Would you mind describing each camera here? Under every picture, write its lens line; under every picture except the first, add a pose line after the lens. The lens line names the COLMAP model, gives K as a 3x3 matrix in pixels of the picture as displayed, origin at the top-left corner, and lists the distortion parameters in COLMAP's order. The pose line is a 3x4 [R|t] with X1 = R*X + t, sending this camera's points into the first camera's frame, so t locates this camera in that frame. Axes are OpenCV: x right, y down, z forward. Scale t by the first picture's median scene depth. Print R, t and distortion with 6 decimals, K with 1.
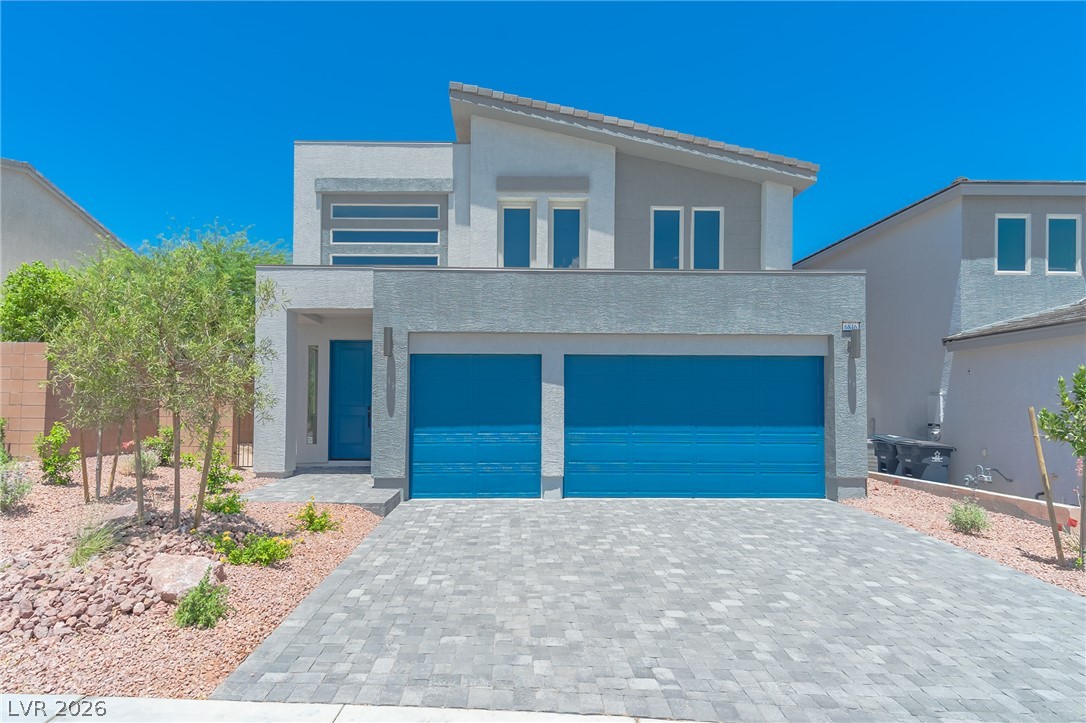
lens RADIAL K [[486.2, 0, 518.8], [0, 486.2, 360.9], [0, 0, 1]] dist [0.004983, -0.000699]
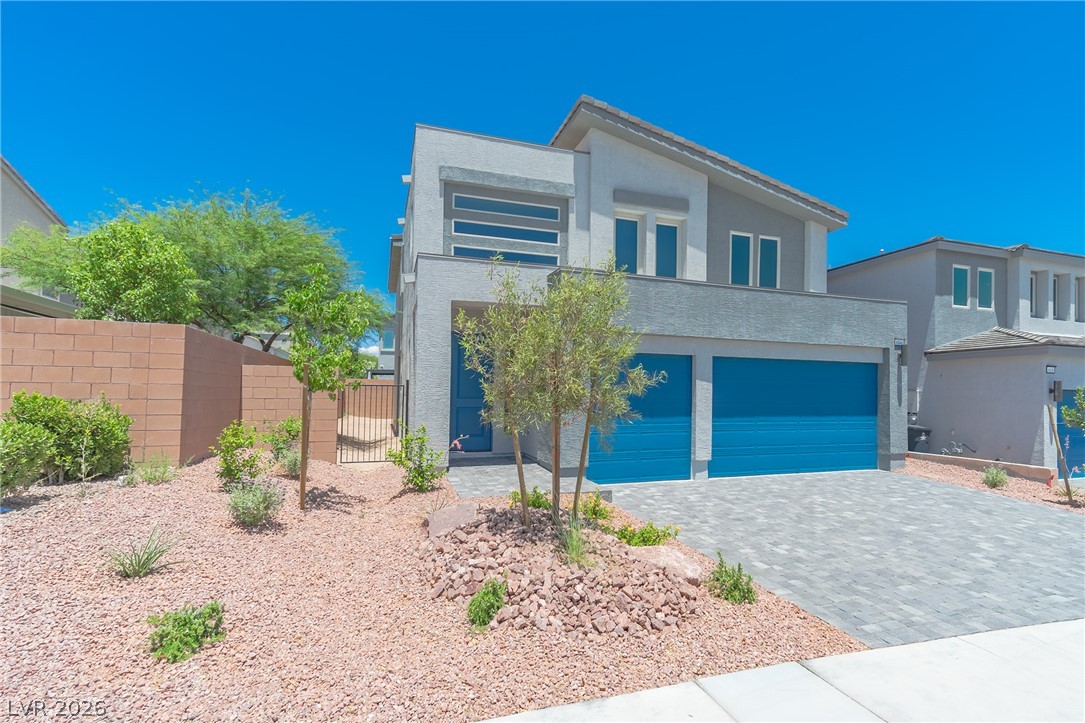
lens RADIAL K [[466.3, 0, 546.7], [0, 466.3, 359.7], [0, 0, 1]] dist [-0.000025, 0.000580]
pose [[0.957938, 0.027030, 0.285698, -0.493414], [-0.034239, 0.999208, 0.020265, -0.011686], [-0.284924, -0.029194, 0.958105, 0.030787]]
